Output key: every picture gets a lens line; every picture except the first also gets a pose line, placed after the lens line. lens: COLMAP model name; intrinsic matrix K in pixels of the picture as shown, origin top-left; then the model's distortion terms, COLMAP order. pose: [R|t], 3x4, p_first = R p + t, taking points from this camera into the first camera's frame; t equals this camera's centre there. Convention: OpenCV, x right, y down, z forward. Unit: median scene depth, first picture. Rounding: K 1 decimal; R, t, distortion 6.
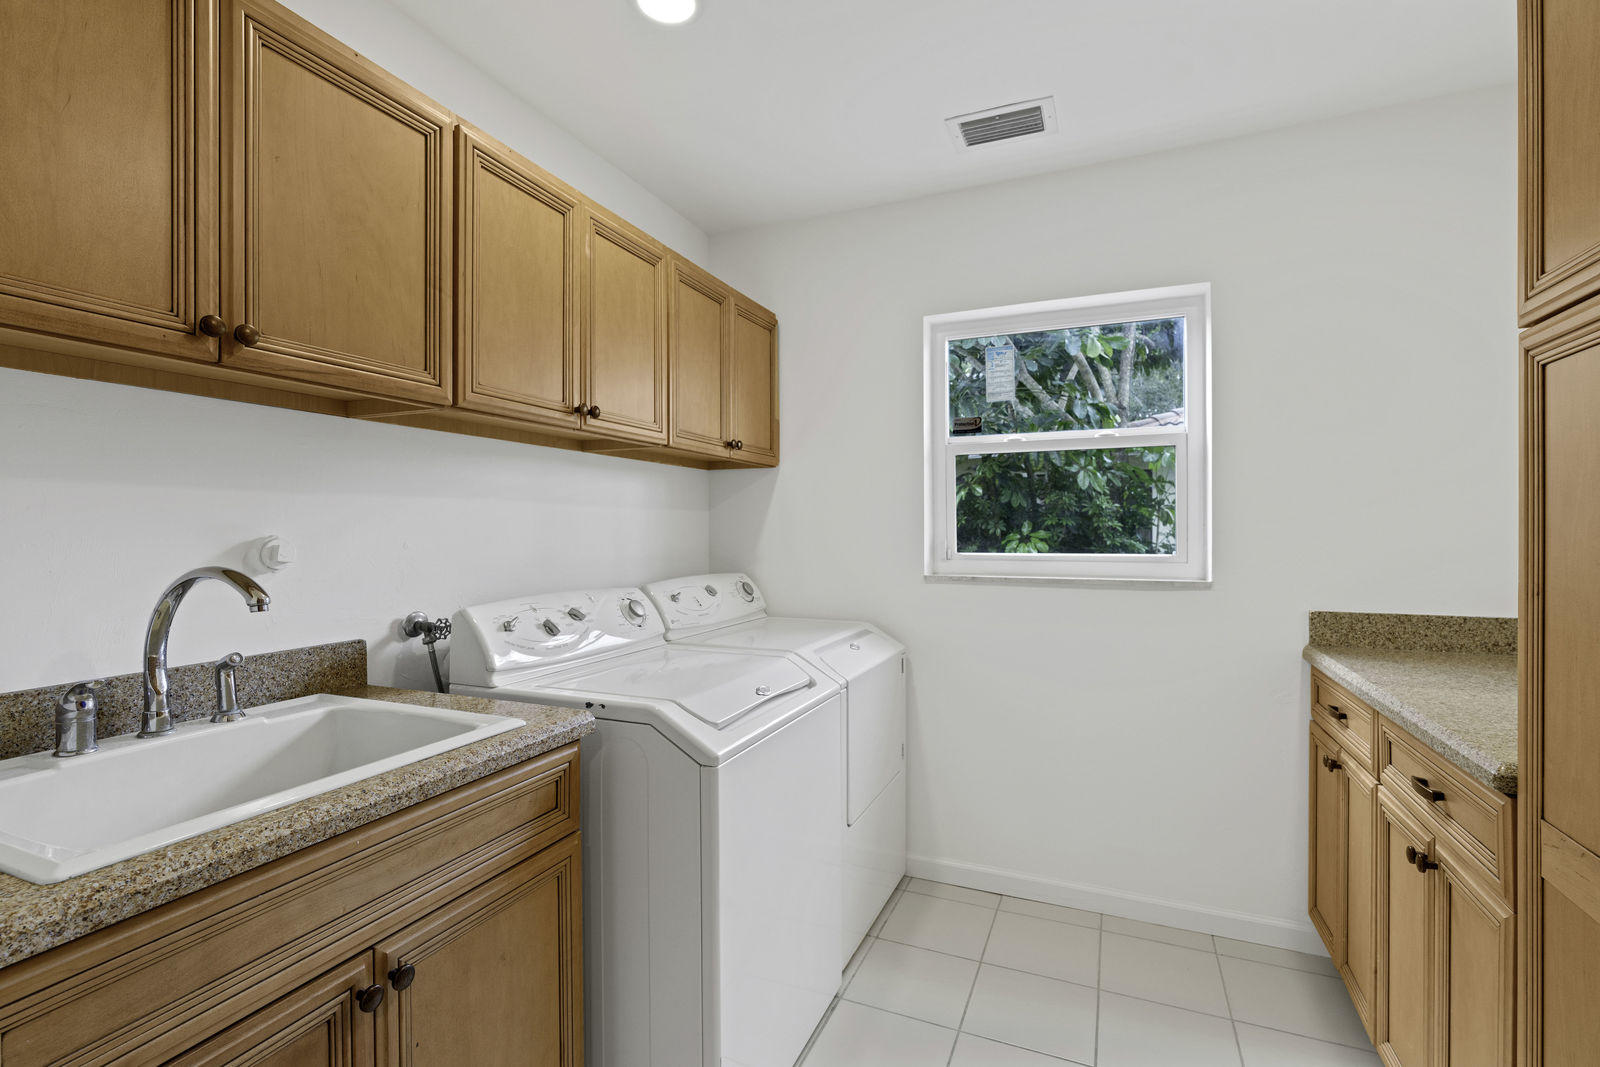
lens RADIAL K [[729.0, 0, 800.1], [0, 729.0, 533.5], [0, 0, 1]] dist [-0.000569, -0.000114]
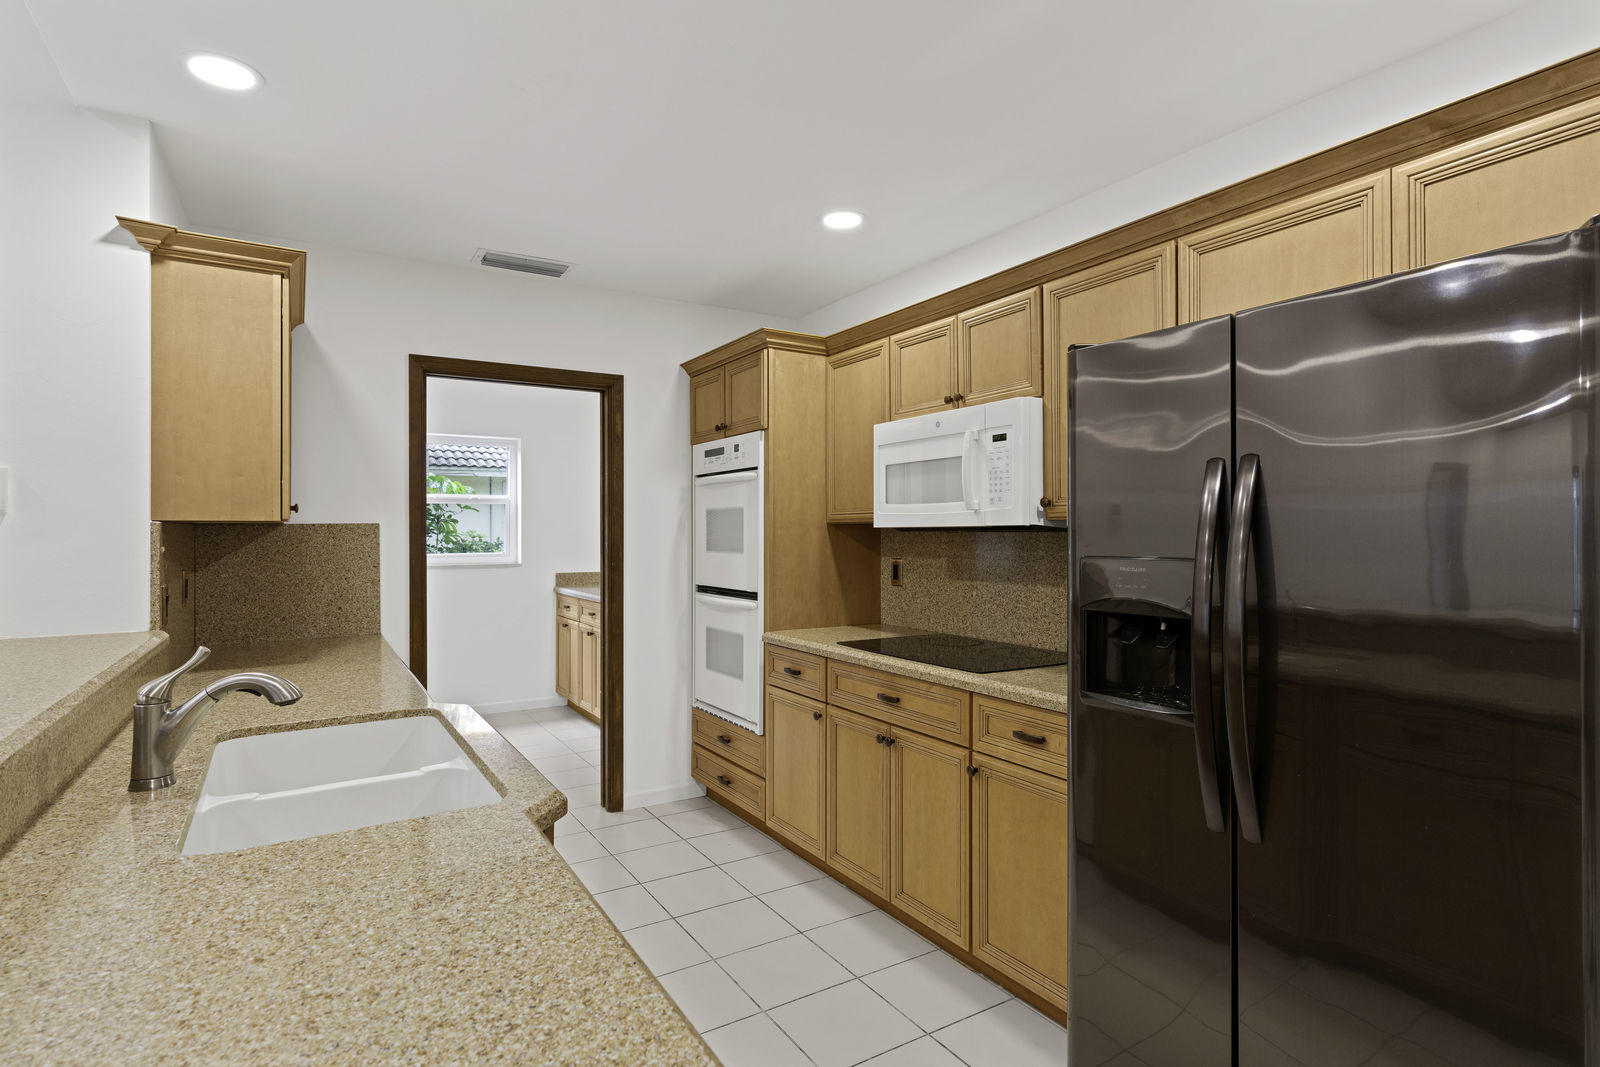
lens RADIAL K [[818.6, 0, 801.4], [0, 818.6, 532.7], [0, 0, 1]] dist [-0.000344, -0.000008]
pose [[0.576974, 0.002074, 0.816760, -1.232555], [0.001959, 0.999990, -0.003924, -0.022894], [-0.816760, 0.003864, 0.576965, -1.459127]]
